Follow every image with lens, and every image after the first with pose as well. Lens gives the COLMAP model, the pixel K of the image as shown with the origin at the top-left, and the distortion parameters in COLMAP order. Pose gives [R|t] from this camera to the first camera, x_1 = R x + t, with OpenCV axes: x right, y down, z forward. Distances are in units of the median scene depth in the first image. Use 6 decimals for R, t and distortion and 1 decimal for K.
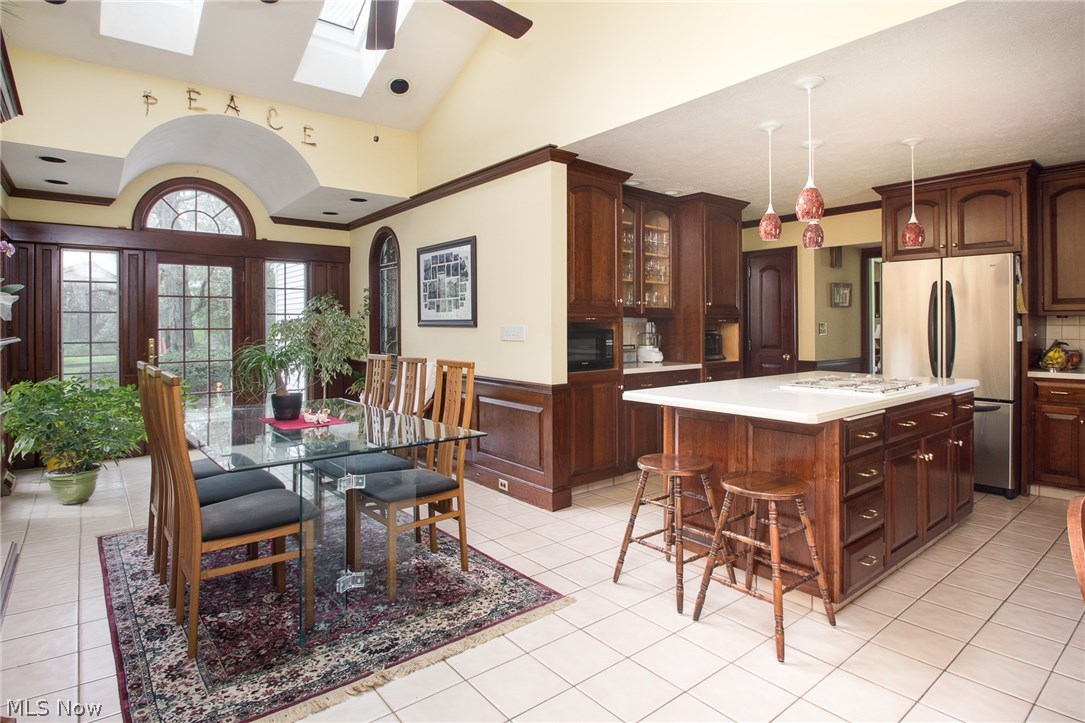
lens RADIAL K [[591.0, 0, 586.7], [0, 591.0, 323.9], [0, 0, 1]] dist [-0.016056, -0.001912]
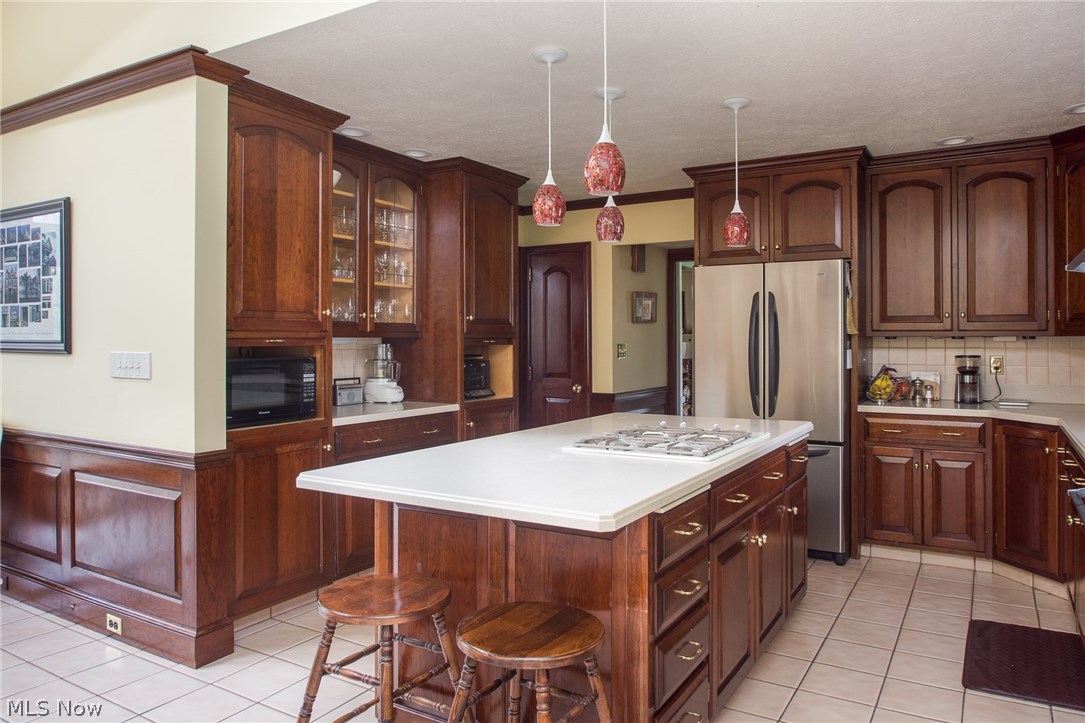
lens RADIAL K [[730.2, 0, 577.6], [0, 730.2, 332.6], [0, 0, 1]] dist [-0.008338, -0.003298]
pose [[0.949014, 0.004758, 0.315197, 0.063412], [-0.002391, 0.999966, -0.007895, -0.011200], [-0.315224, 0.006738, 0.948994, 0.160816]]
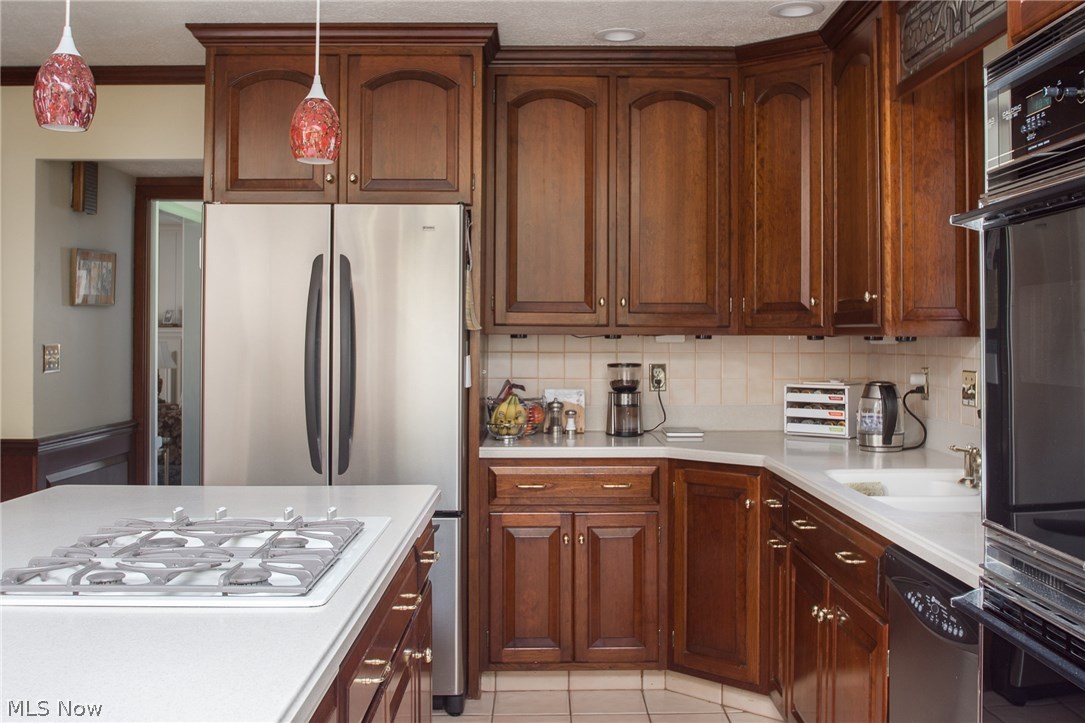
lens RADIAL K [[1093.3, 0, 547.8], [0, 1093.3, 315.5], [0, 0, 1]] dist [-0.075084, 0.000000]
pose [[0.666624, 0.019834, 0.745130, 0.103182], [-0.006808, 0.999766, -0.020521, -0.011890], [-0.745363, 0.008607, 0.666603, 0.345442]]
